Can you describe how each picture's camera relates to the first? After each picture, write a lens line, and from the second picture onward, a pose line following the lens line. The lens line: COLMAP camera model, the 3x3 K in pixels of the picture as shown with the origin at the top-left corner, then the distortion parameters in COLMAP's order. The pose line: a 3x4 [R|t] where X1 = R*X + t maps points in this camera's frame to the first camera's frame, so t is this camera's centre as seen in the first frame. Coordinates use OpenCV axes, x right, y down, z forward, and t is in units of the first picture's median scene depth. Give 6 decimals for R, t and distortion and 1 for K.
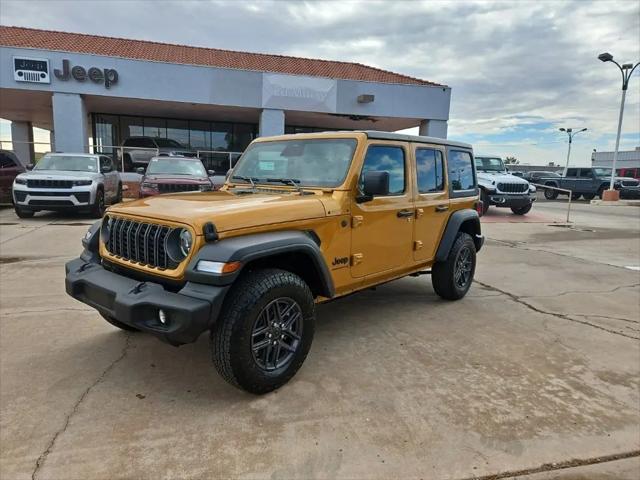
lens RADIAL K [[442.6, 0, 310.1], [0, 442.6, 246.0], [0, 0, 1]] dist [0.039820, -0.031376]
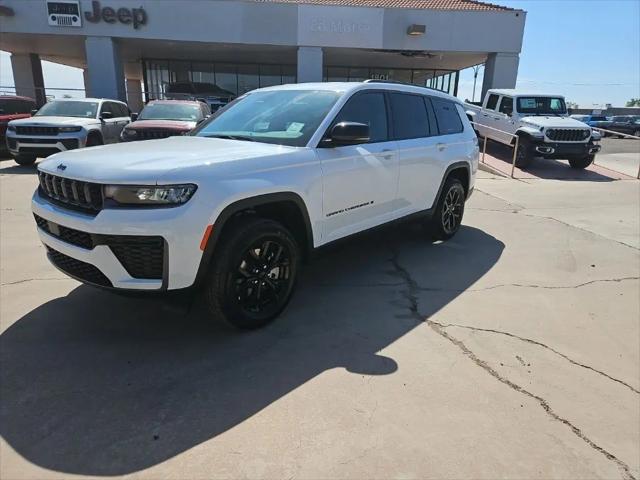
lens RADIAL K [[442.6, 0, 323.6], [0, 442.6, 243.4], [0, 0, 1]] dist [0.039820, -0.031376]
pose [[0.982077, 0.044177, -0.183231, 0.176503], [-0.024688, 0.993919, 0.107315, -0.012257], [0.186858, -0.100868, 0.977195, 0.114001]]
